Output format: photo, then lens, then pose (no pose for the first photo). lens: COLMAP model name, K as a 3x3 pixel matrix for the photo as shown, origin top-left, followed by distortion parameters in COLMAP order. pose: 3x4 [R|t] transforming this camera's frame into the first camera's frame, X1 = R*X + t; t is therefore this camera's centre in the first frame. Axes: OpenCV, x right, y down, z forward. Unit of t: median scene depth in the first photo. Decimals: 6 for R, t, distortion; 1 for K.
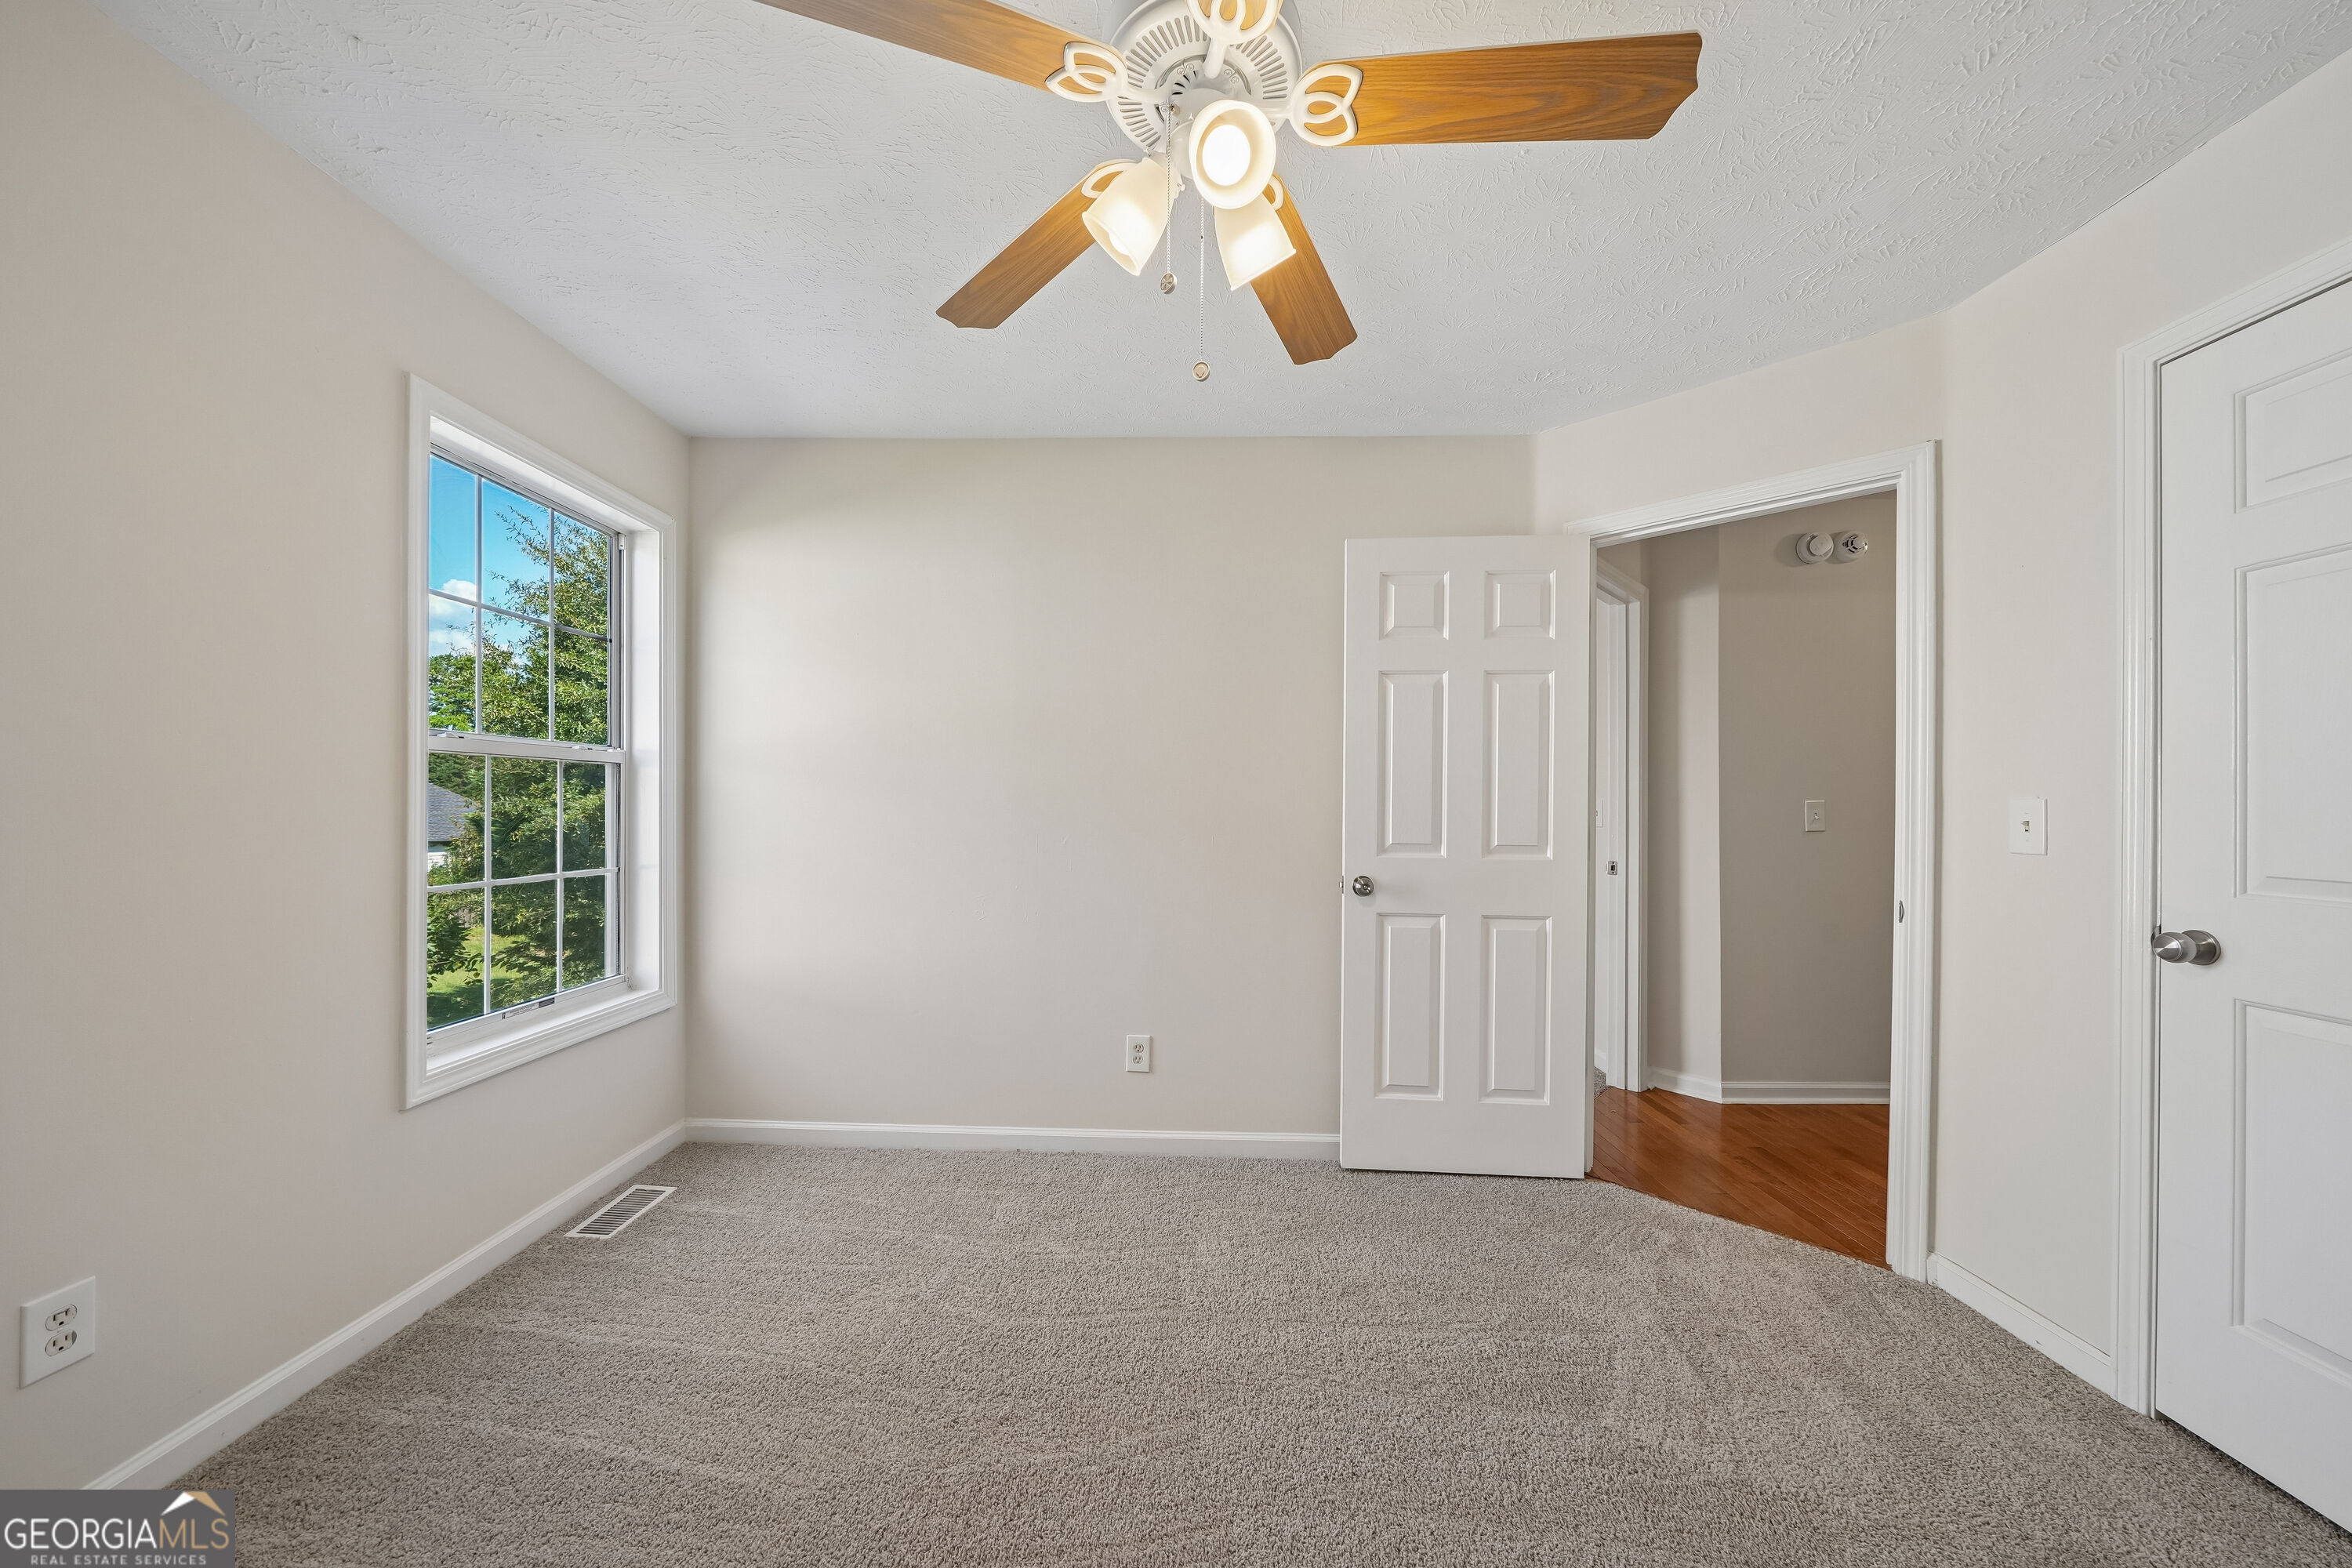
lens RADIAL K [[828.3, 0, 1168.0], [0, 828.3, 804.3], [0, 0, 1]] dist [0.002024, -0.000041]
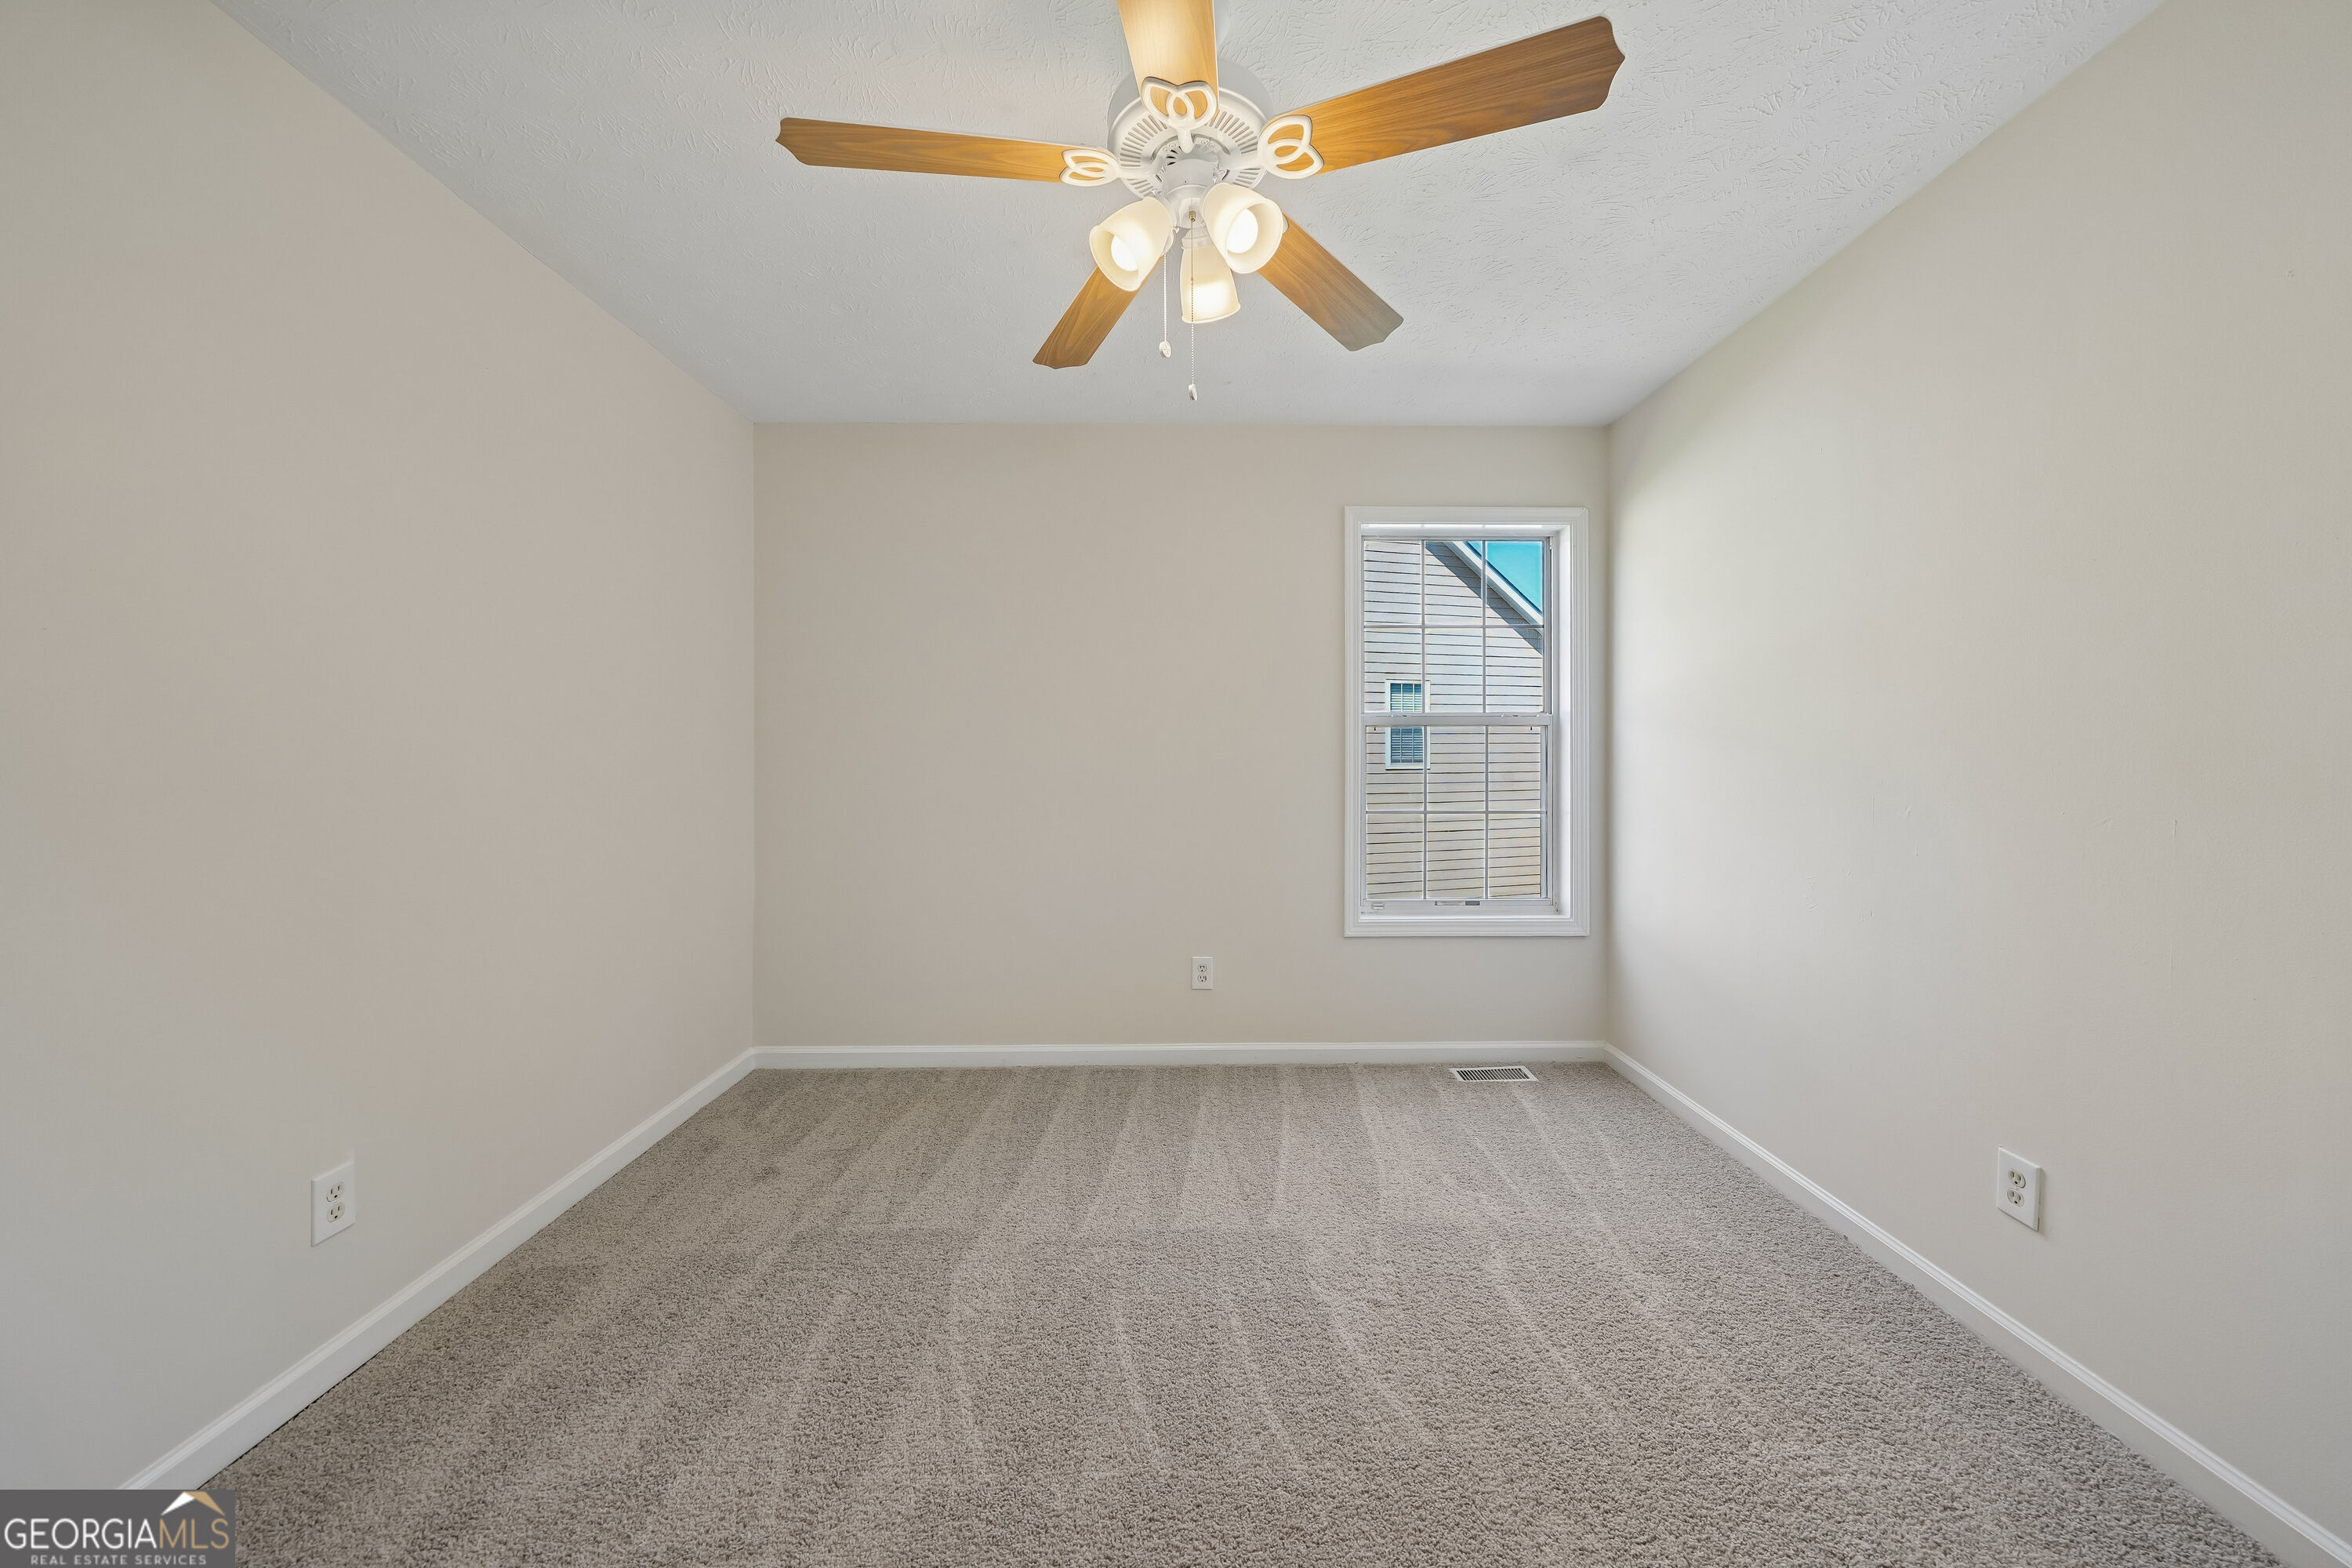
lens RADIAL K [[828.3, 0, 1172.4], [0, 828.3, 763.7], [0, 0, 1]] dist [0.002024, -0.000041]
pose [[0.029795, 0.001405, -0.999555, 0.528860], [-0.000234, 0.999999, 0.001399, 0.005967], [0.999556, 0.000192, 0.029795, 0.401078]]
